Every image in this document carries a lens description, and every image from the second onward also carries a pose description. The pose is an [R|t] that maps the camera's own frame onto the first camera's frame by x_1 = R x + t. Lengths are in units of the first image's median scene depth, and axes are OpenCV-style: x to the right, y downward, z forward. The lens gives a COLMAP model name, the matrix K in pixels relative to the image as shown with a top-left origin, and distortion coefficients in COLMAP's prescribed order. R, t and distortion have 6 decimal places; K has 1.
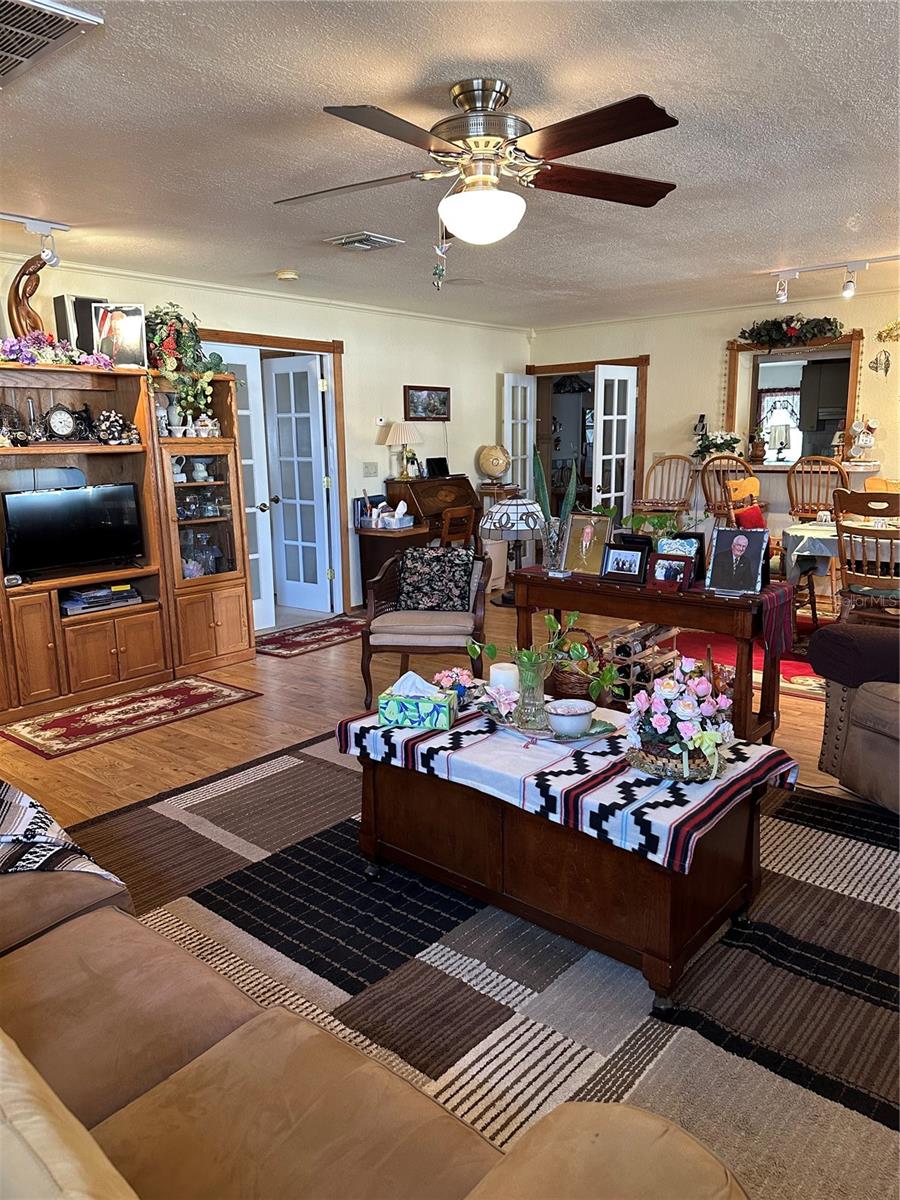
lens RADIAL K [[833.3, 0, 445.2], [0, 833.3, 605.6], [0, 0, 1]] dist [0.117591, -0.270743]
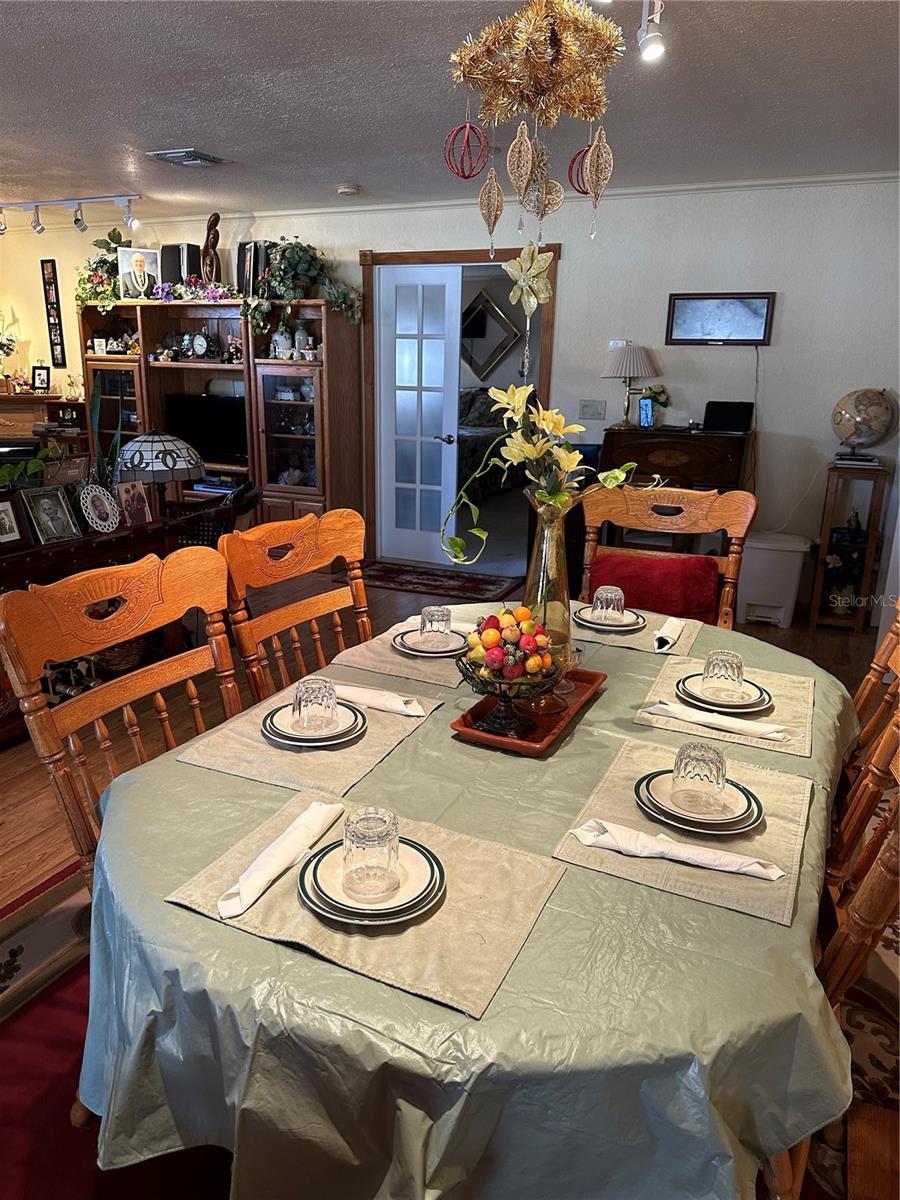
lens RADIAL K [[833.1, 0, 454.2], [0, 833.1, 591.5], [0, 0, 1]] dist [0.078702, -0.136972]
pose [[0.292585, 0.270330, -0.917233, 0.834723], [-0.214514, 0.953316, 0.212537, -0.183491], [0.931868, 0.134574, 0.336916, 0.840705]]
